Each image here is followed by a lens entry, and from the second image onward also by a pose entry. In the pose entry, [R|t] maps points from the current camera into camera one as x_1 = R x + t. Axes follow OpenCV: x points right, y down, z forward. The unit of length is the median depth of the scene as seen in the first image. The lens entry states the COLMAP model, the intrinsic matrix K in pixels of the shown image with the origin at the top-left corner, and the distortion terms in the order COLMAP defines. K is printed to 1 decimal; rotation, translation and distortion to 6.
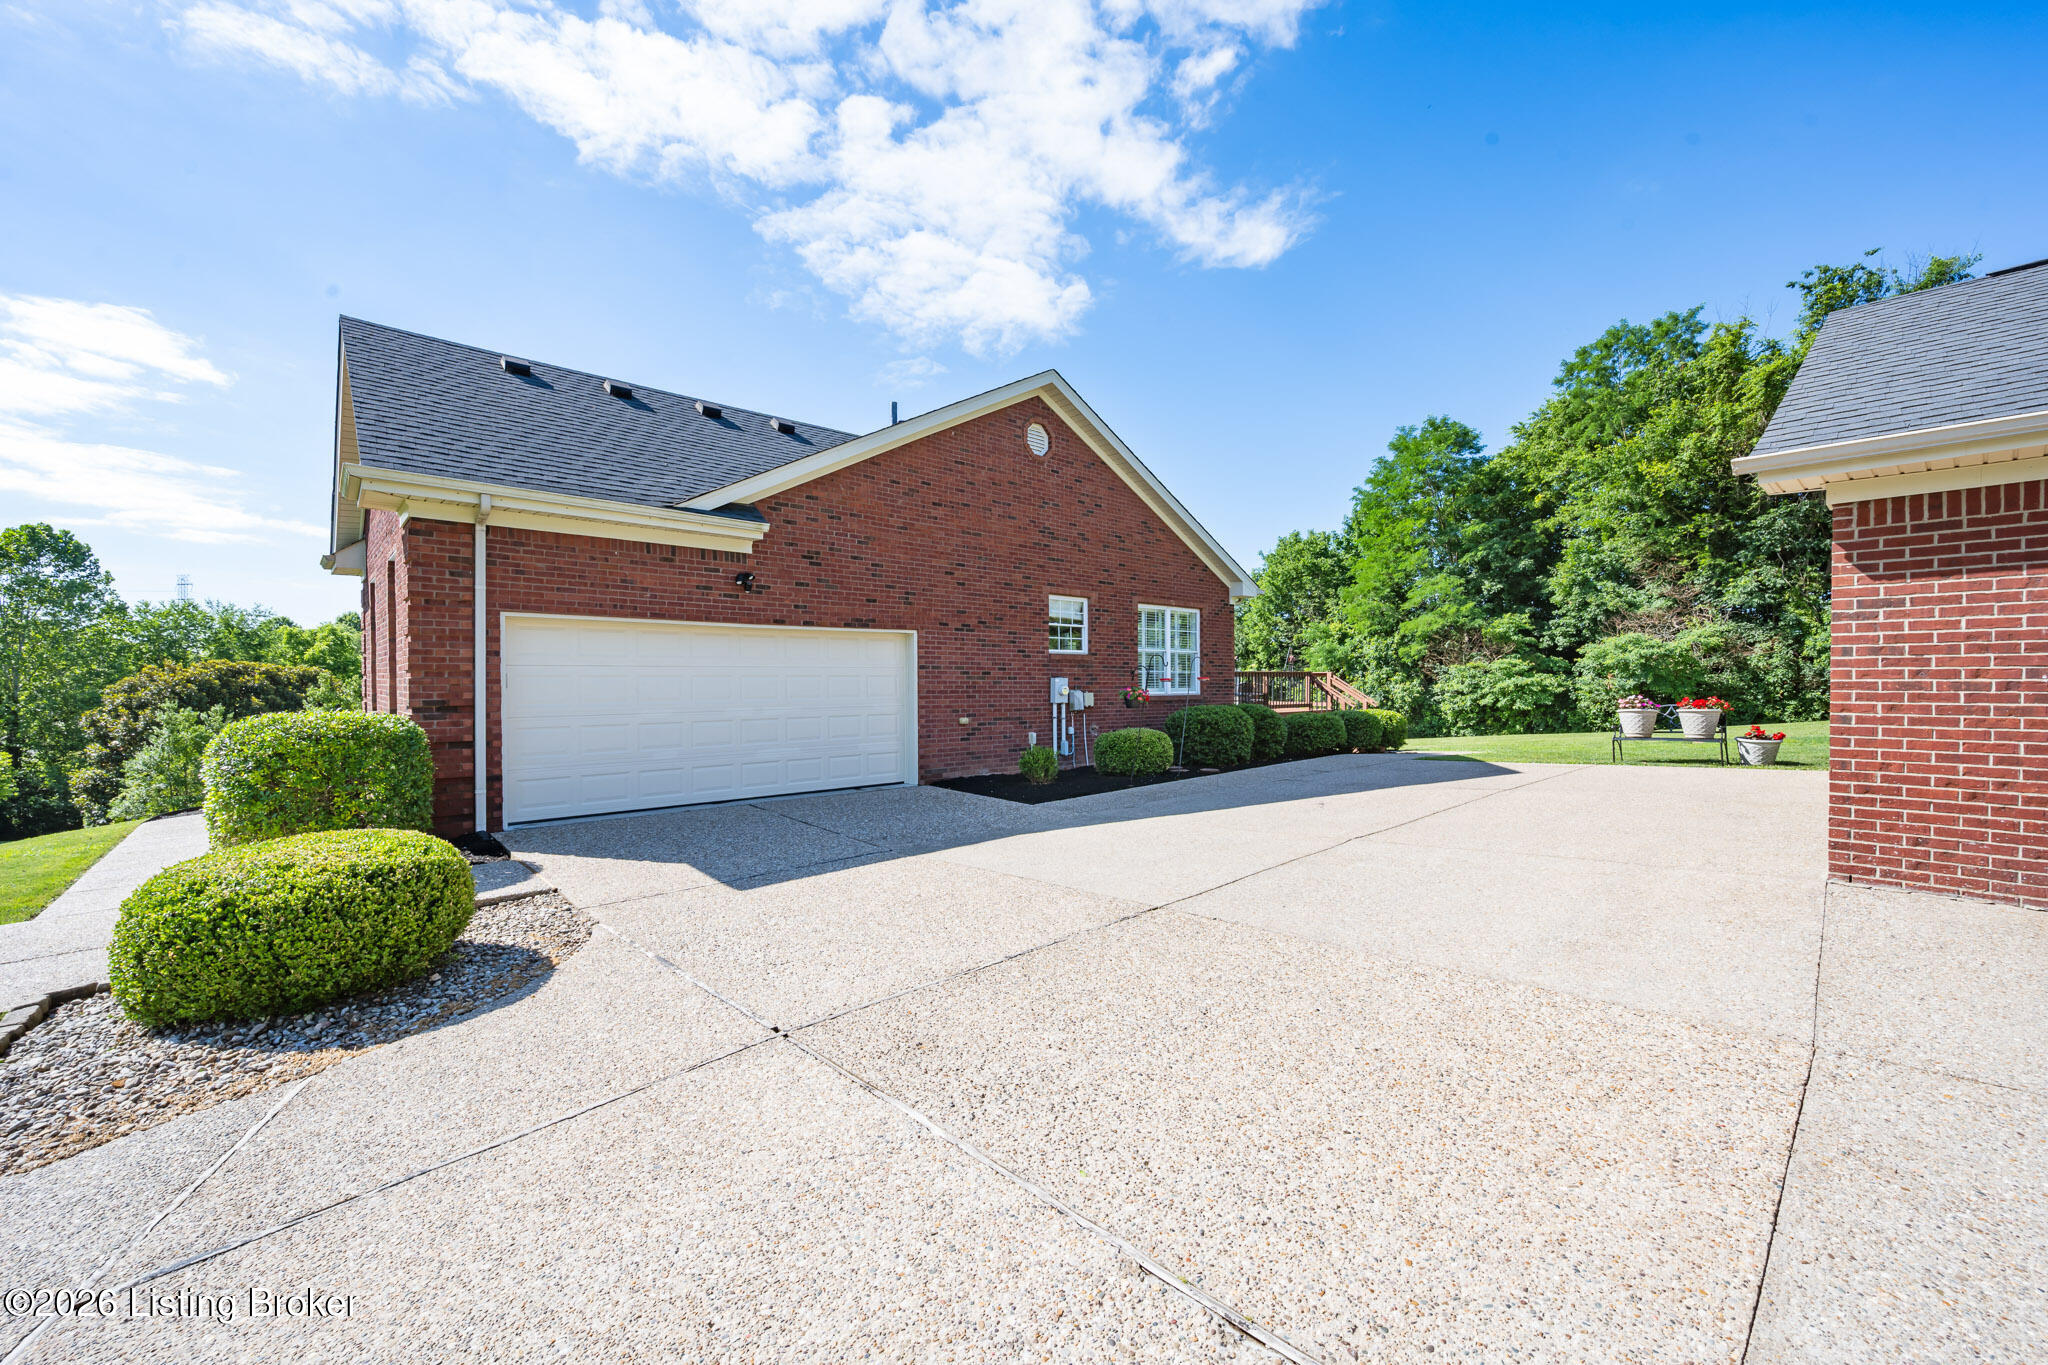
lens RADIAL K [[805.6, 0, 1021.4], [0, 805.6, 677.7], [0, 0, 1]] dist [-0.007558, -0.000550]
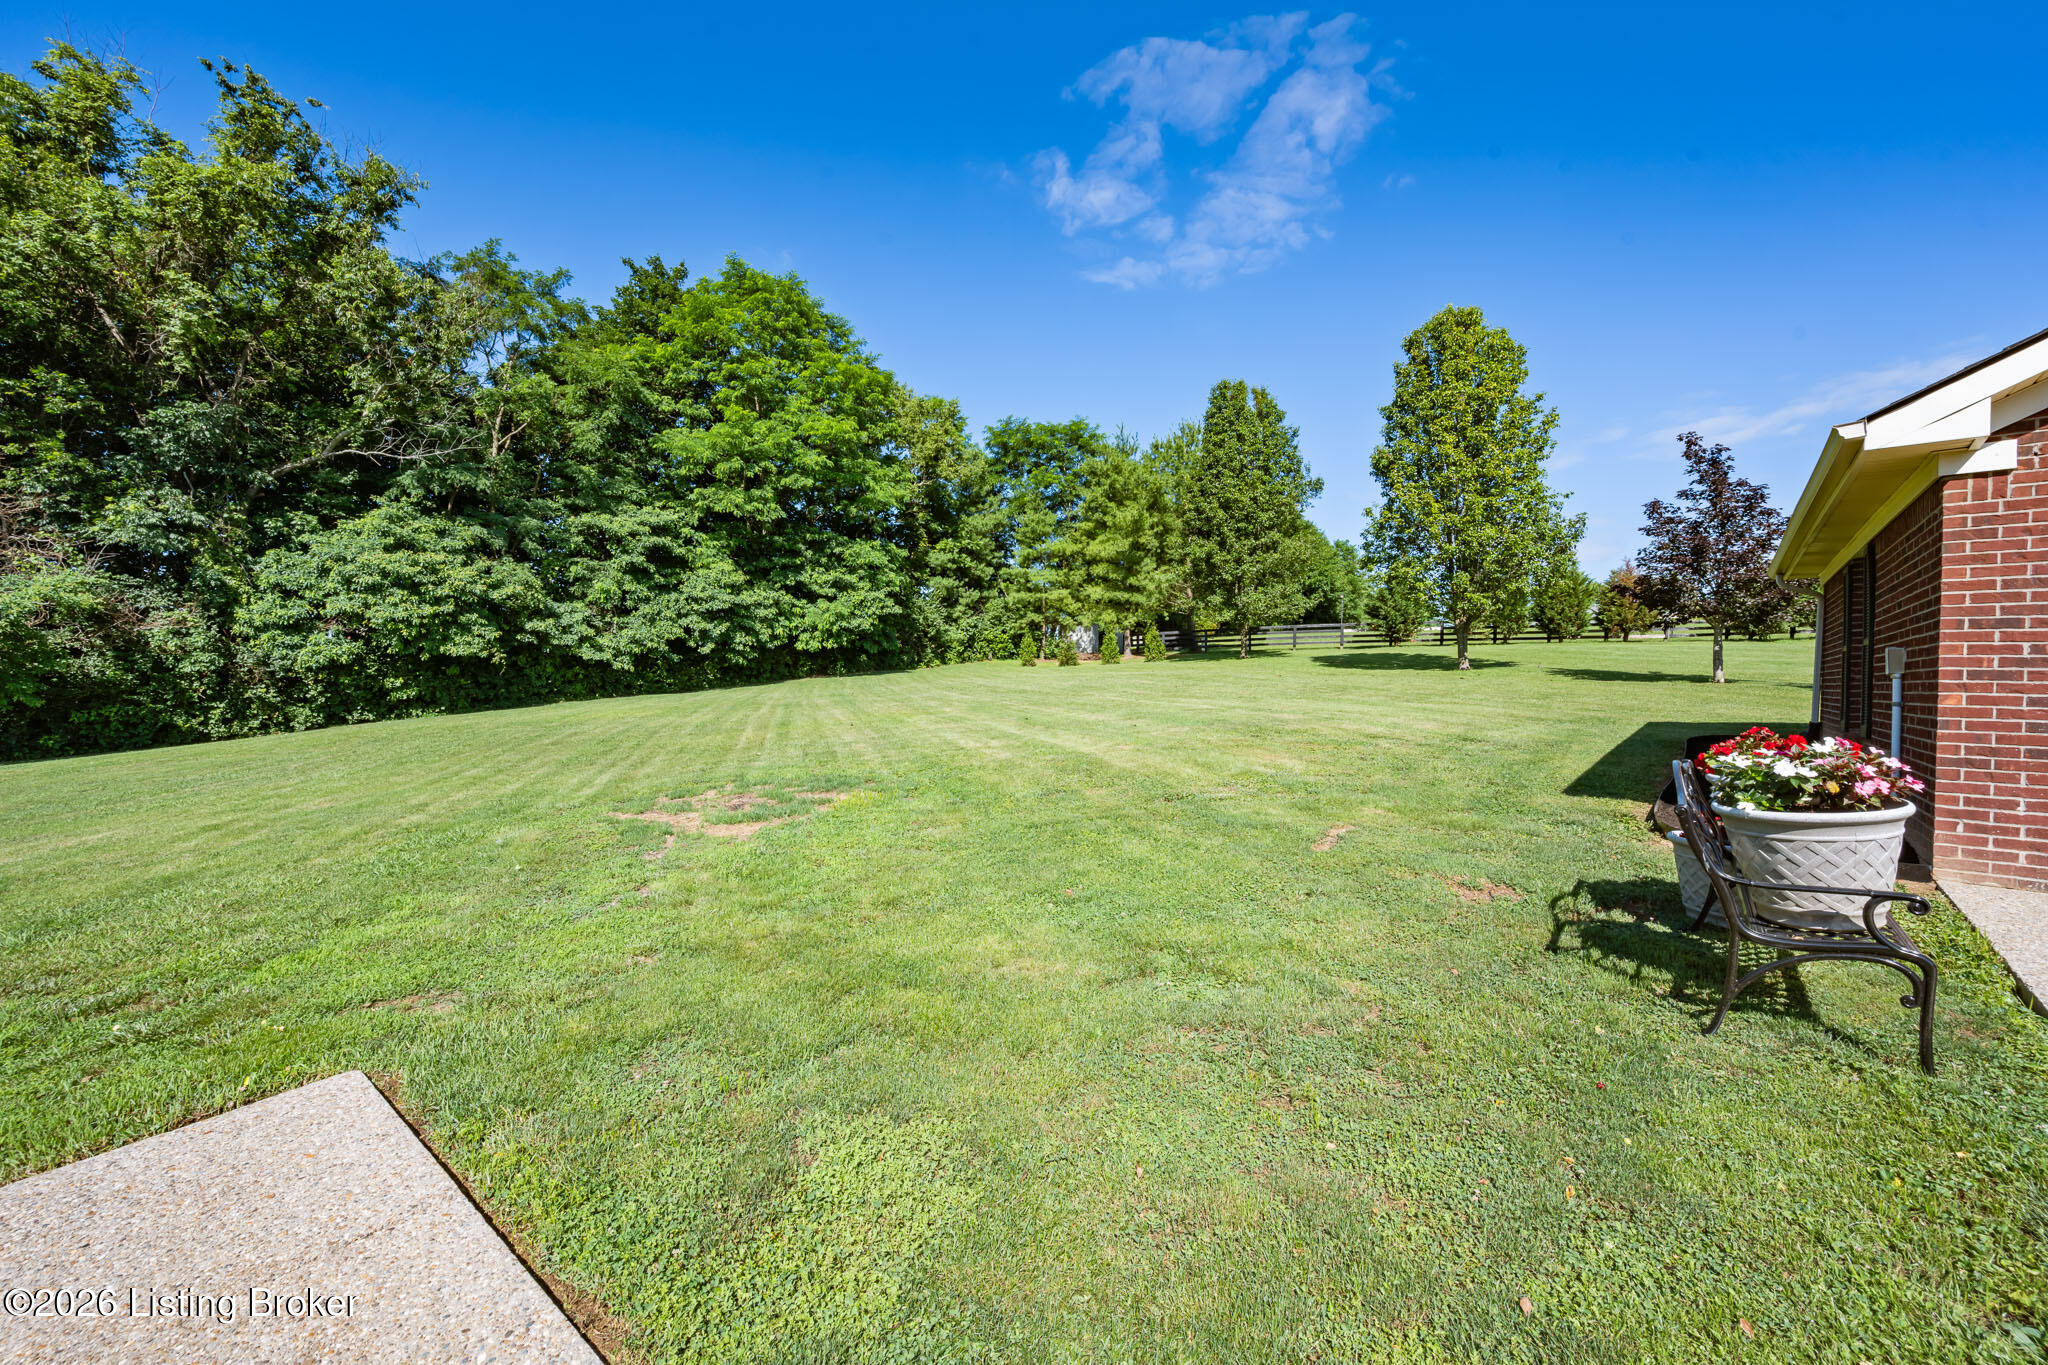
lens RADIAL K [[805.6, 0, 1032.6], [0, 805.6, 694.6], [0, 0, 1]] dist [-0.007558, -0.000550]
pose [[-0.179389, -0.031086, 0.983287, 0.144937], [-0.017966, 0.999437, 0.028319, -0.006147], [-0.983614, -0.012585, -0.179846, 0.344753]]
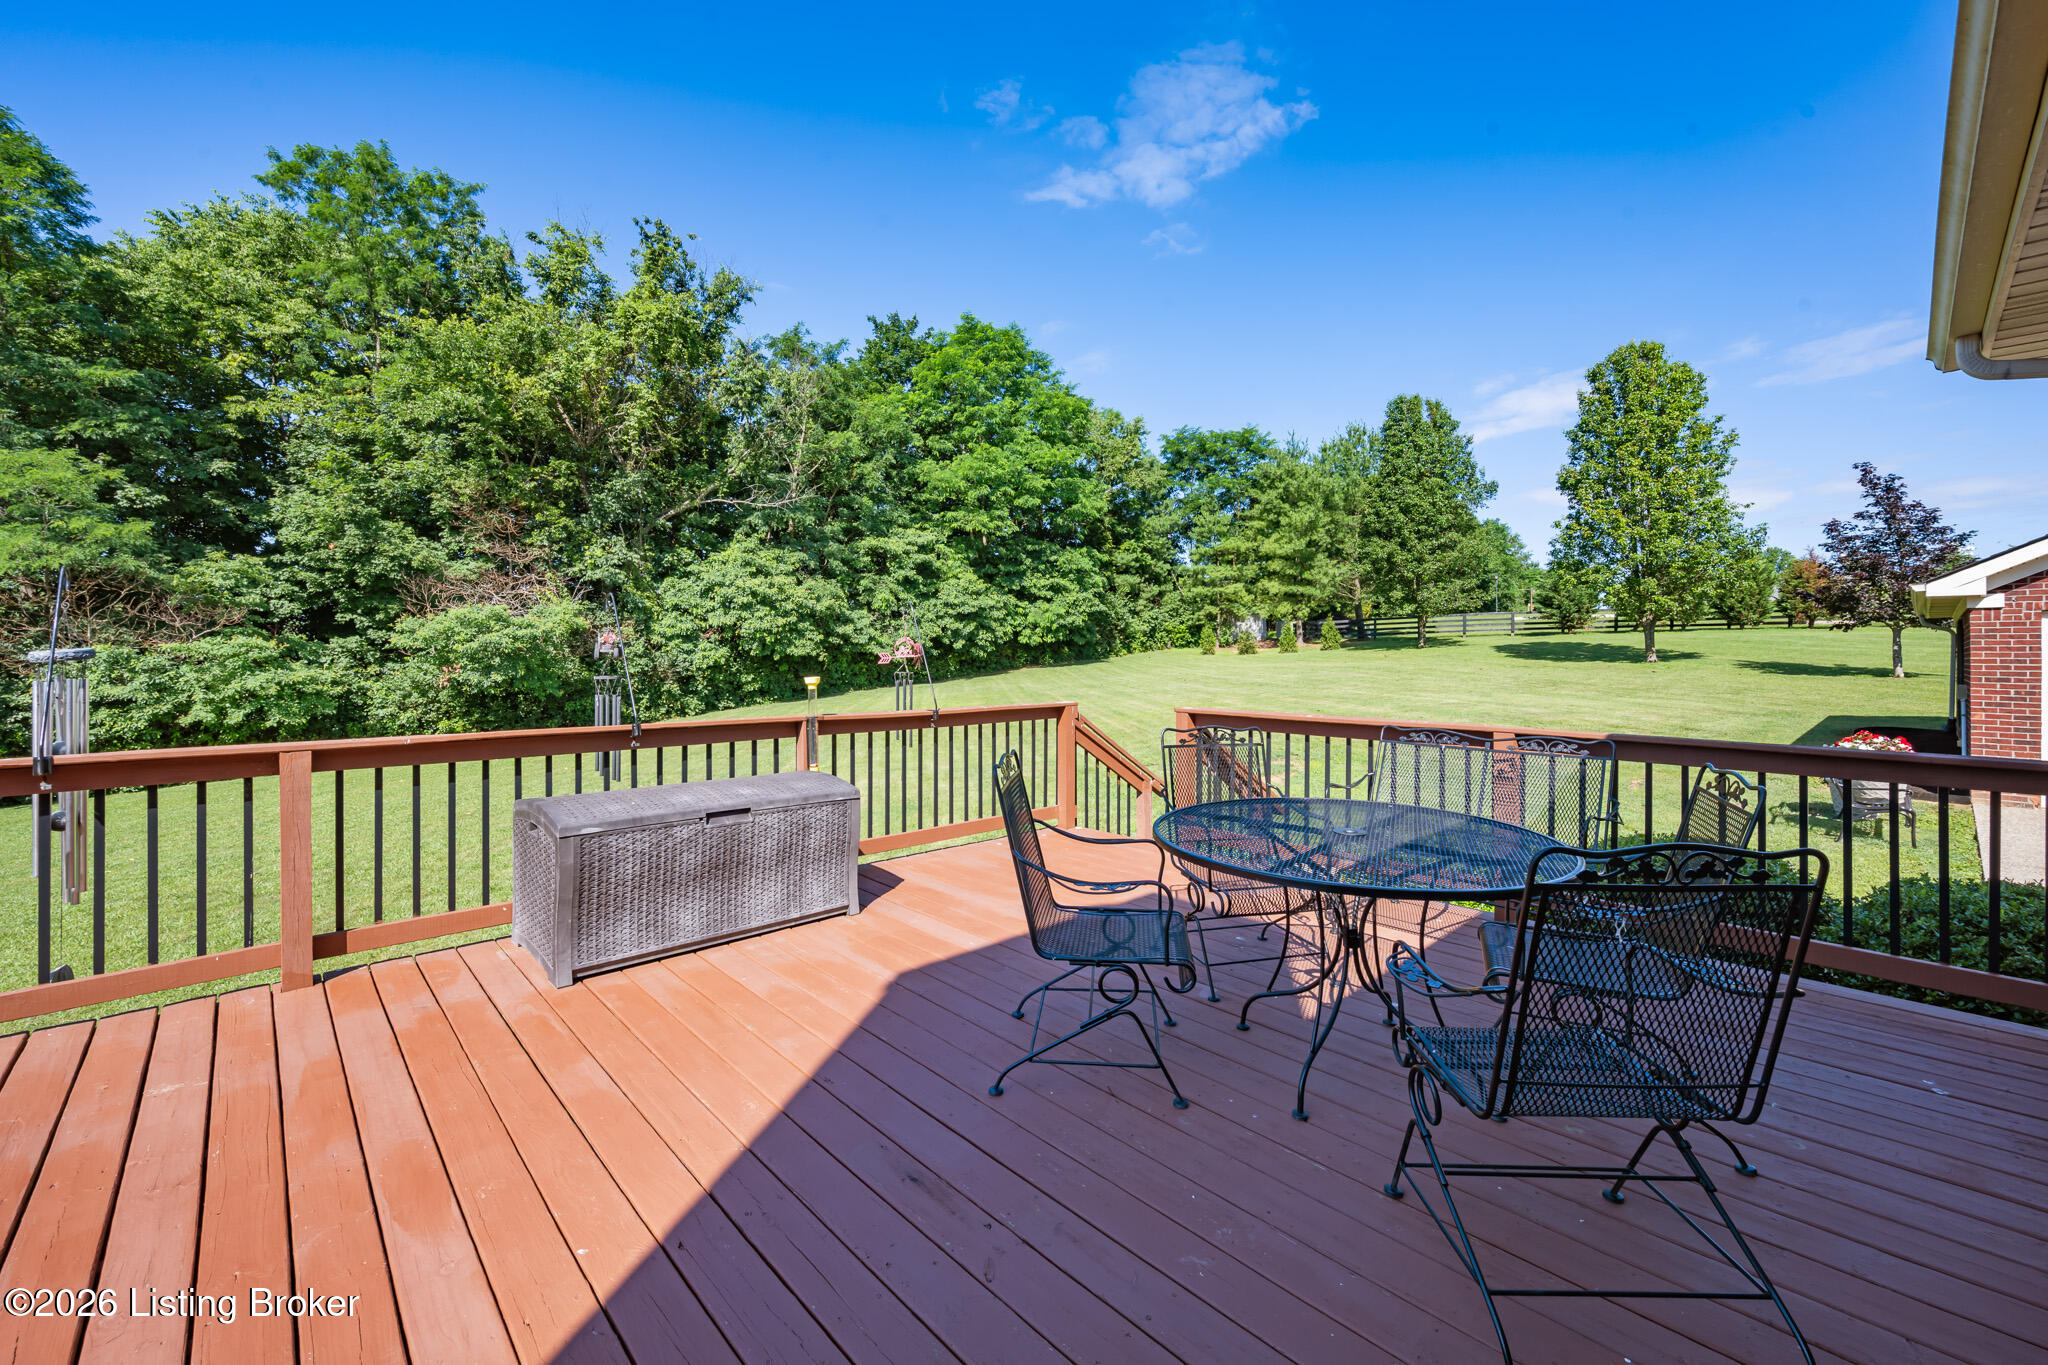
lens RADIAL K [[805.6, 0, 1043.4], [0, 805.6, 657.7], [0, 0, 1]] dist [-0.007558, -0.000550]
pose [[-0.050139, -0.011227, 0.998679, 0.037363], [-0.008607, 0.999905, 0.010809, -0.018720], [-0.998705, -0.008054, -0.050231, 0.456746]]
